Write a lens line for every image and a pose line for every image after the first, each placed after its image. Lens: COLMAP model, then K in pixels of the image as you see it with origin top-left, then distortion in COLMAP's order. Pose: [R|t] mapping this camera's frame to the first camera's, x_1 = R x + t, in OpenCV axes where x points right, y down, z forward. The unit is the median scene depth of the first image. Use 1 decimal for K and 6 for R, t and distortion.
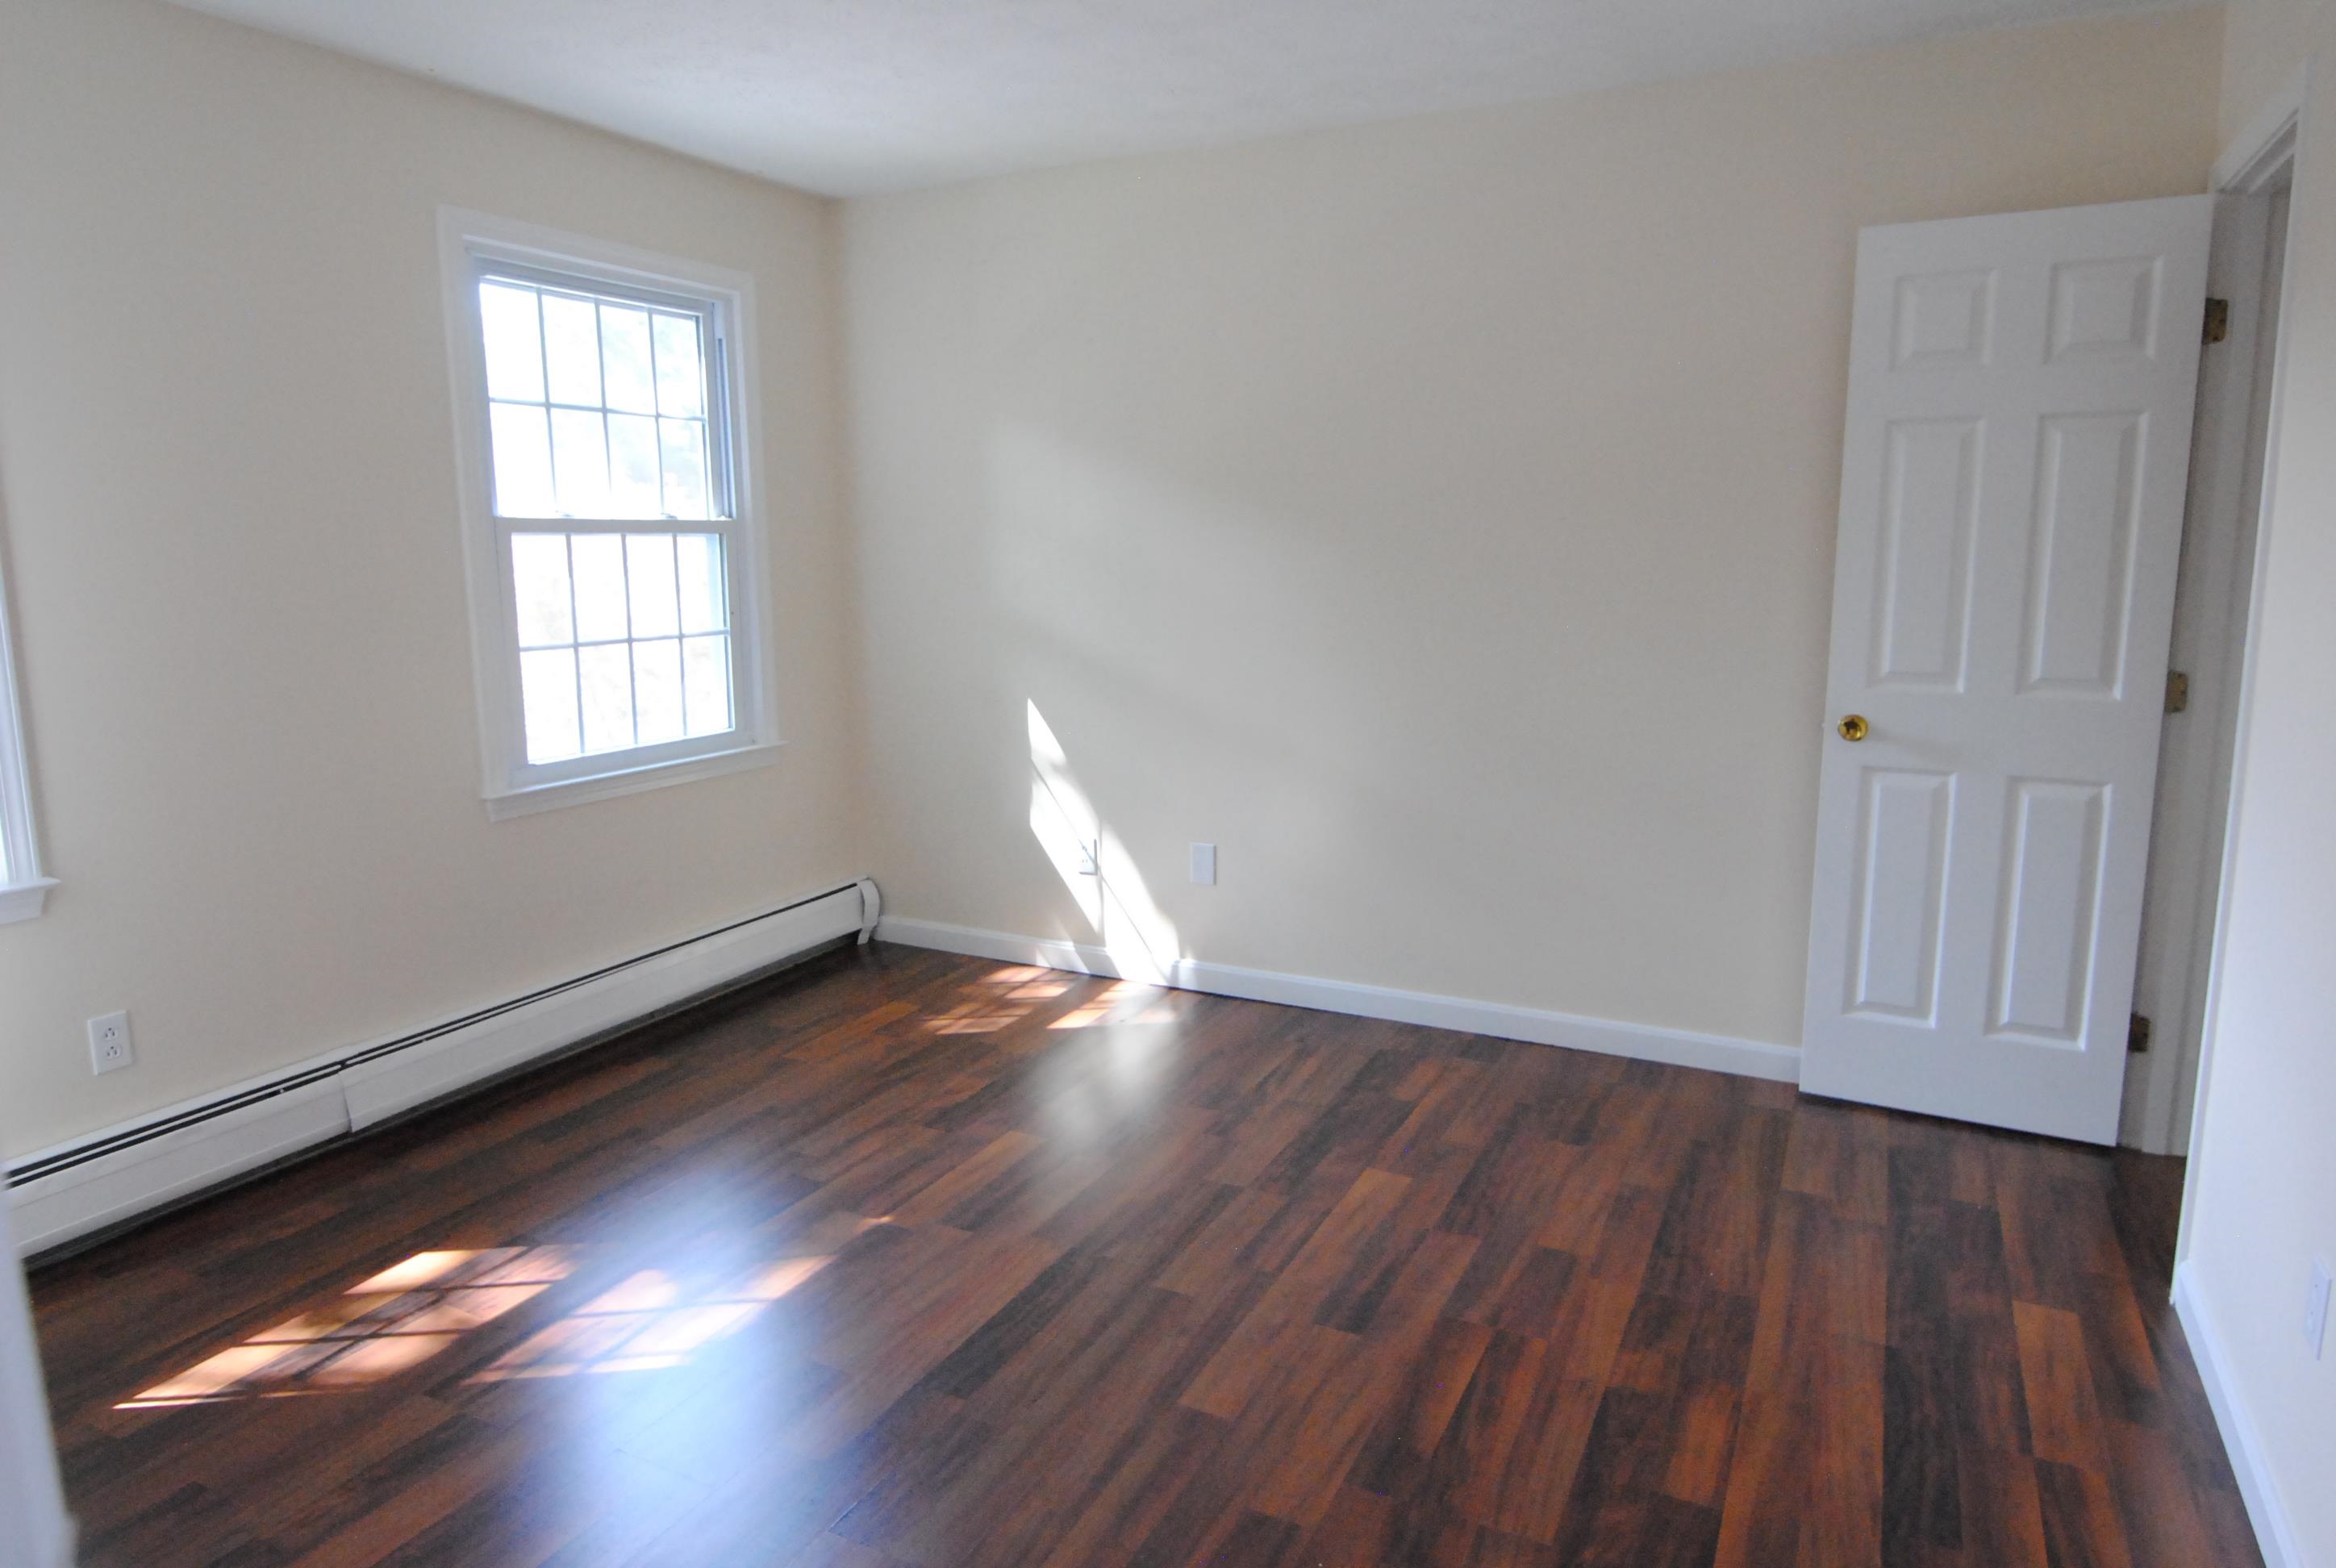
lens RADIAL K [[1461.5, 0, 1188.3], [0, 1461.5, 781.0], [0, 0, 1]] dist [0.003842, -0.013103]
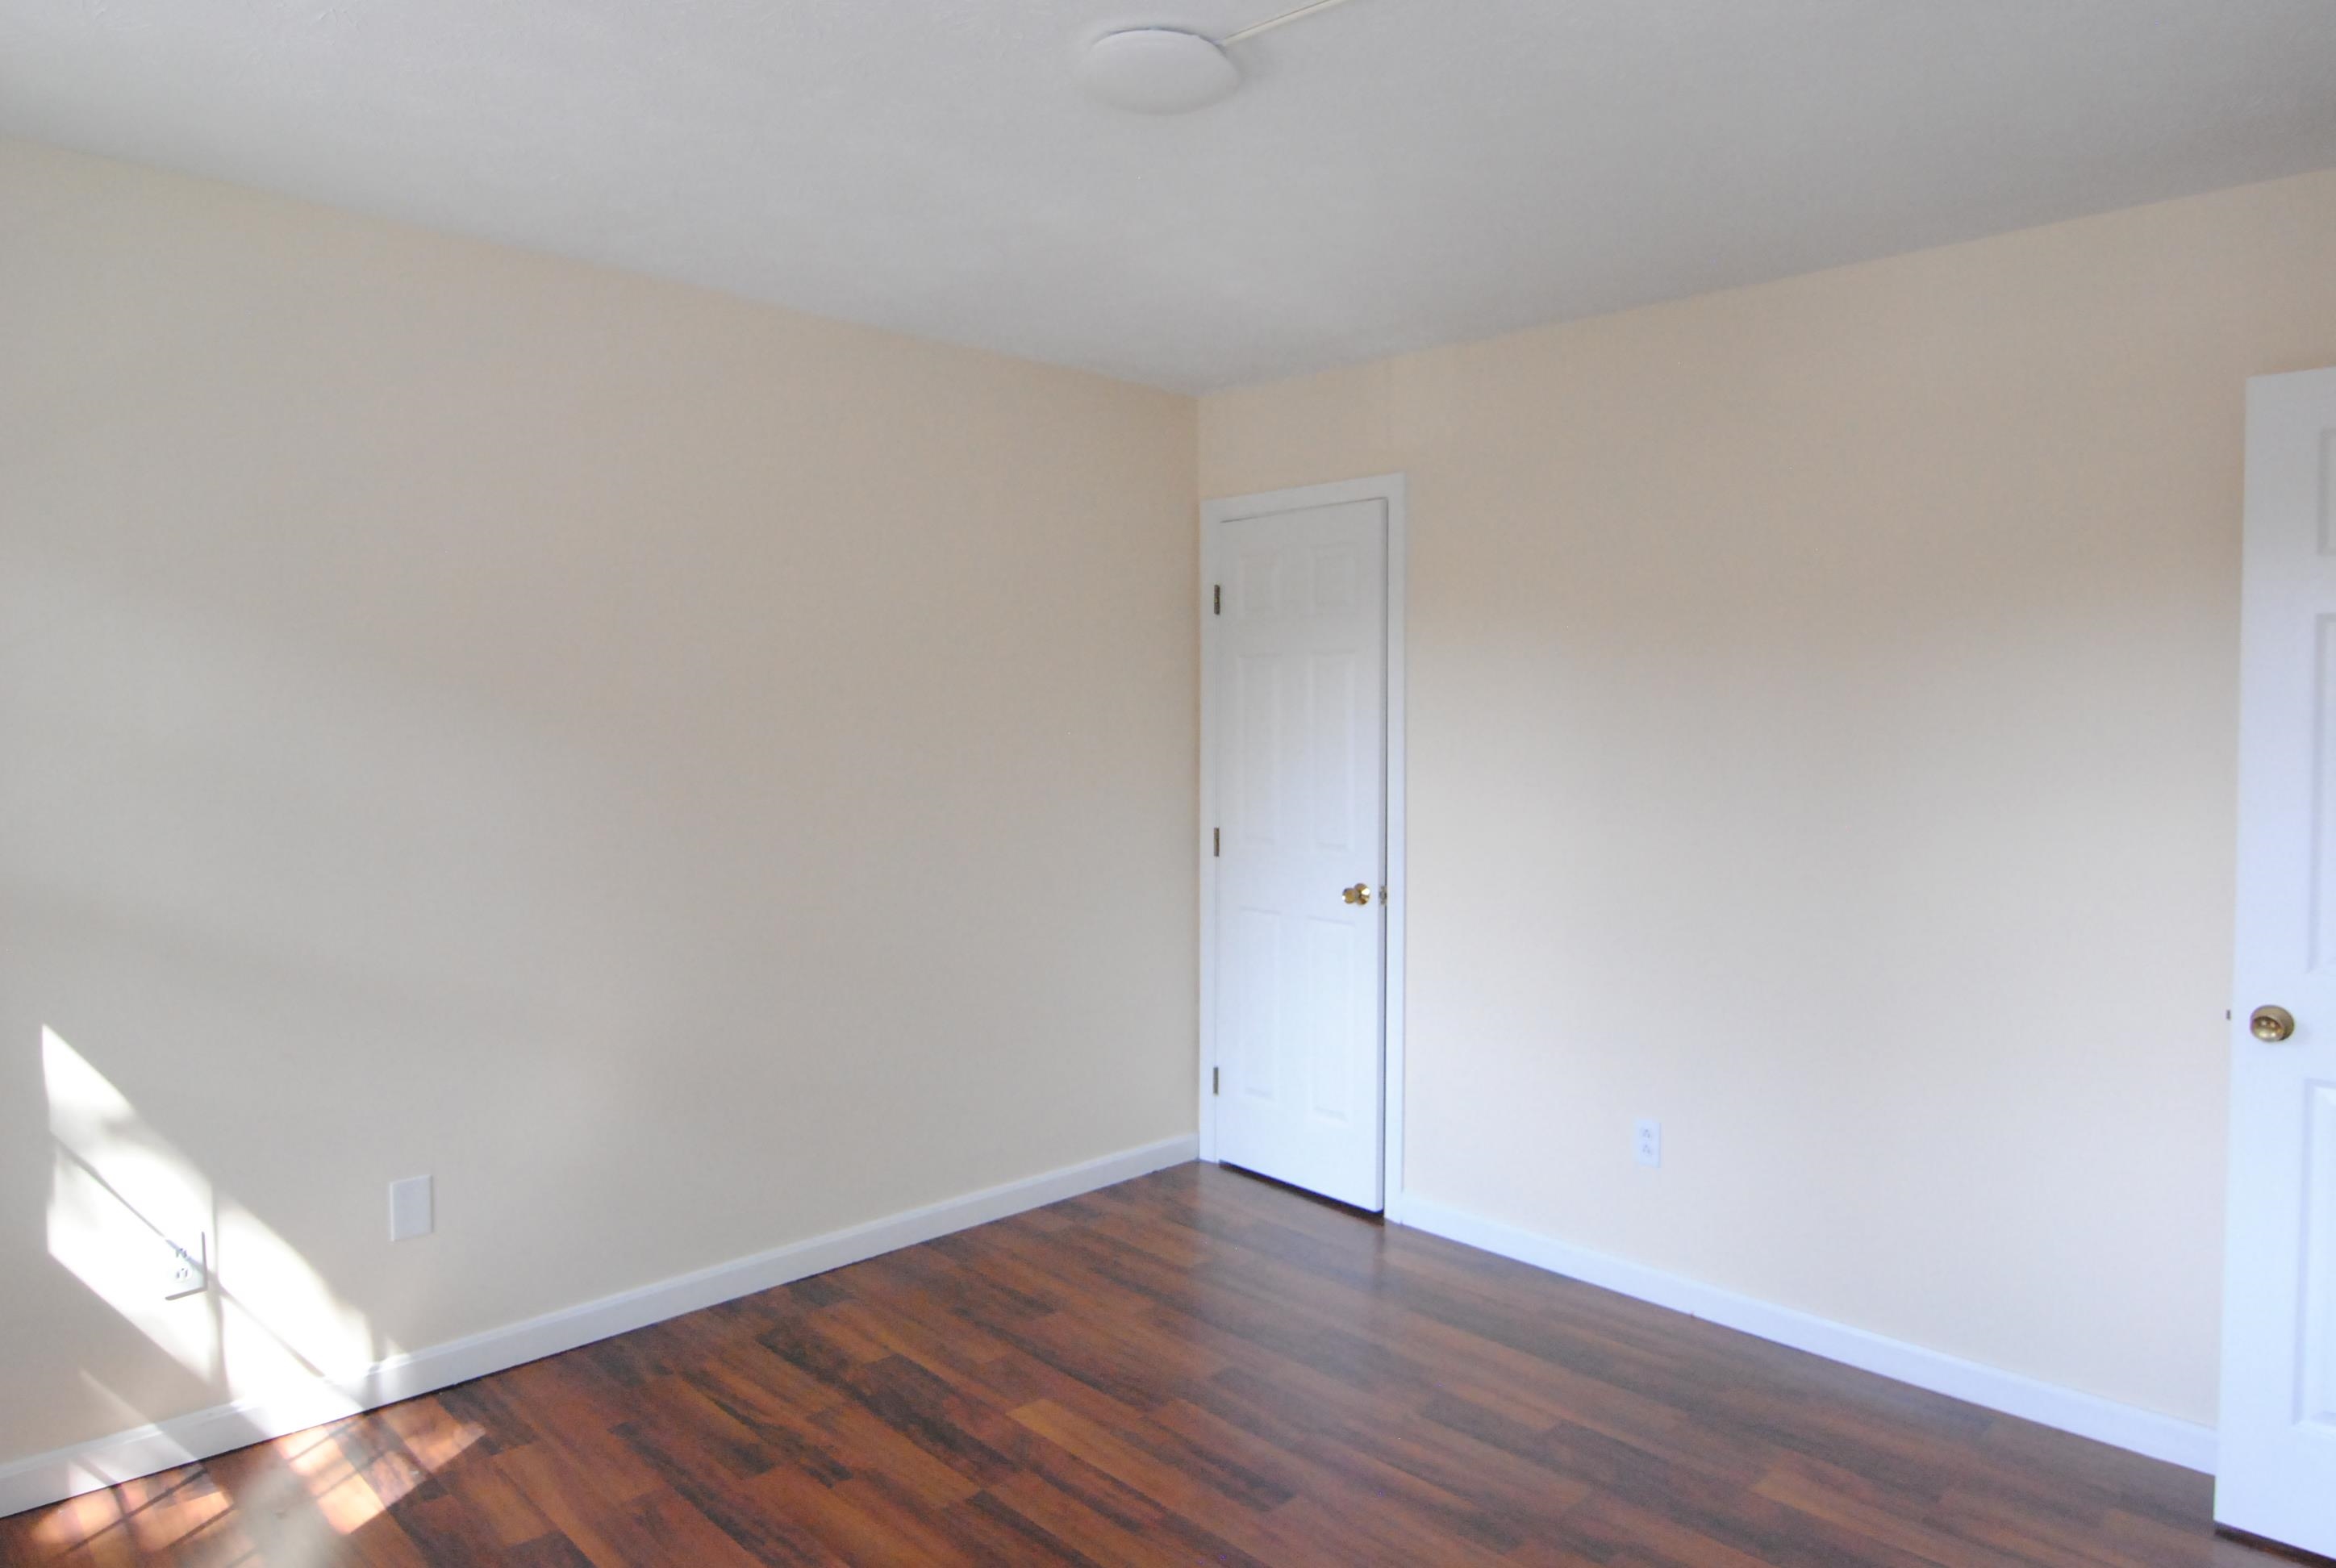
lens RADIAL K [[1461.5, 0, 1193.0], [0, 1461.5, 779.5], [0, 0, 1]] dist [0.003842, -0.013103]
pose [[0.277234, -0.030866, 0.960307, -0.592726], [0.146963, 0.989085, -0.010636, -0.089646], [-0.949496, 0.144079, 0.278744, 0.456059]]
